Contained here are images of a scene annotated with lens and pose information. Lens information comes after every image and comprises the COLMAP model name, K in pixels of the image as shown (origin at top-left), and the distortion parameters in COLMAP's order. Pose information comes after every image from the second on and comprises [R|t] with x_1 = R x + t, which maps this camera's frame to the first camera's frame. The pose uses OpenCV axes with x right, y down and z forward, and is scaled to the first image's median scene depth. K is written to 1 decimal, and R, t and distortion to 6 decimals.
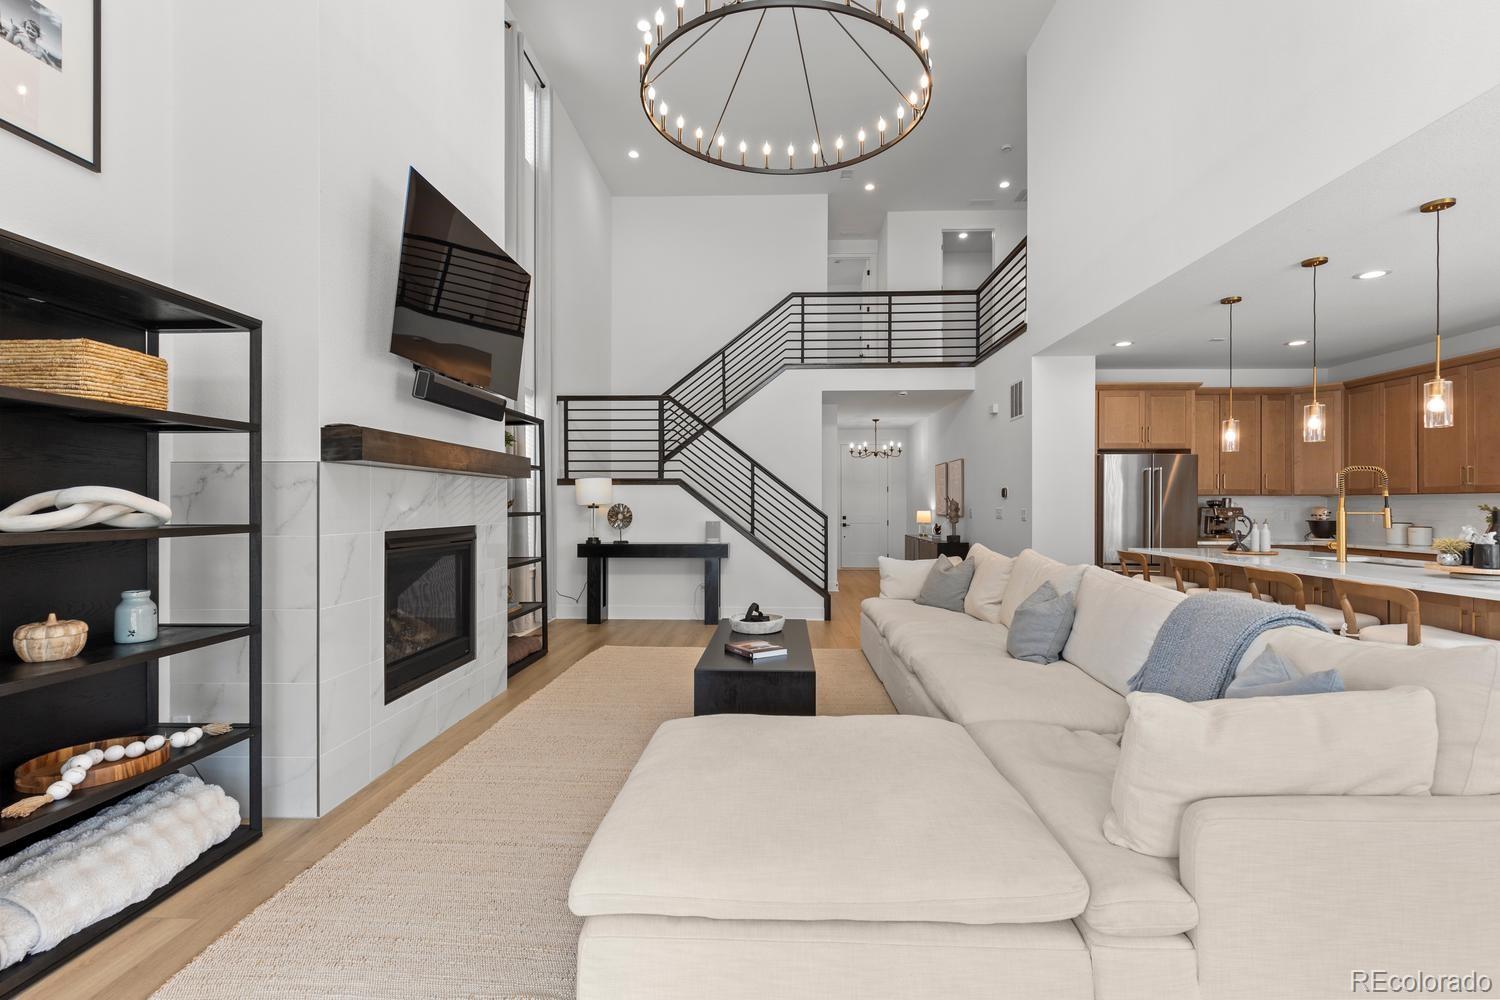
lens RADIAL K [[674.8, 0, 750.0], [0, 674.8, 500.0], [0, 0, 1]] dist [0.002568, 0.000110]
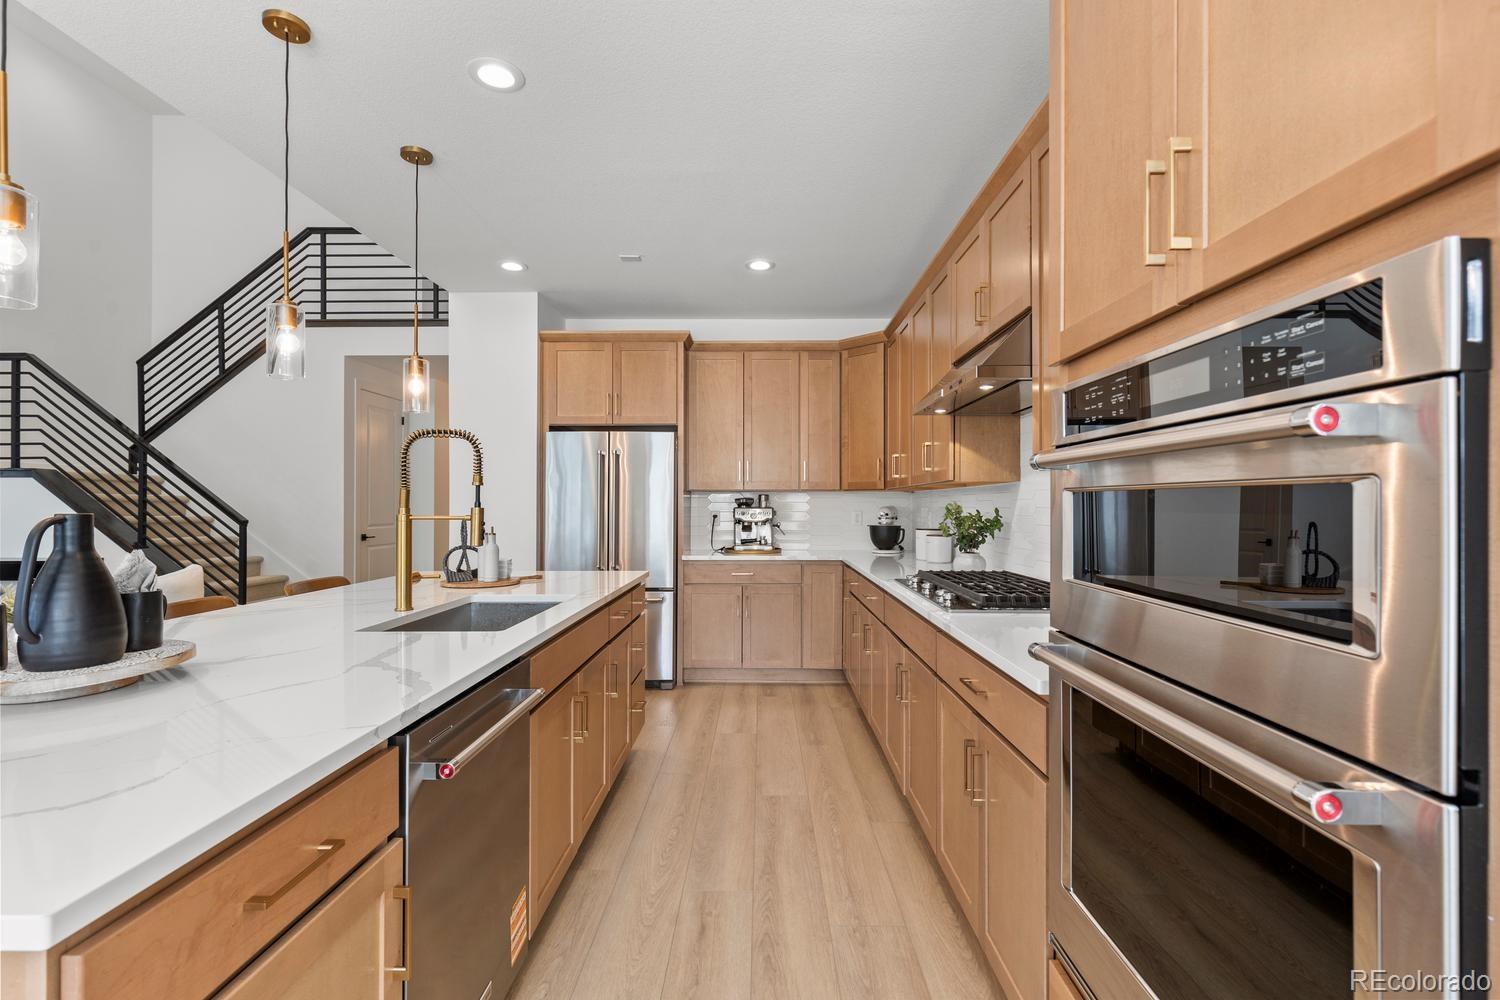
lens RADIAL K [[671.7, 0, 750.0], [0, 671.7, 500.0], [0, 0, 1]] dist [0.003284, -0.000323]
pose [[0.999694, -0.000497, 0.024741, 0.657816], [0.000556, 0.999997, -0.002364, 0.004377], [-0.024740, 0.002377, 0.999691, 0.272724]]
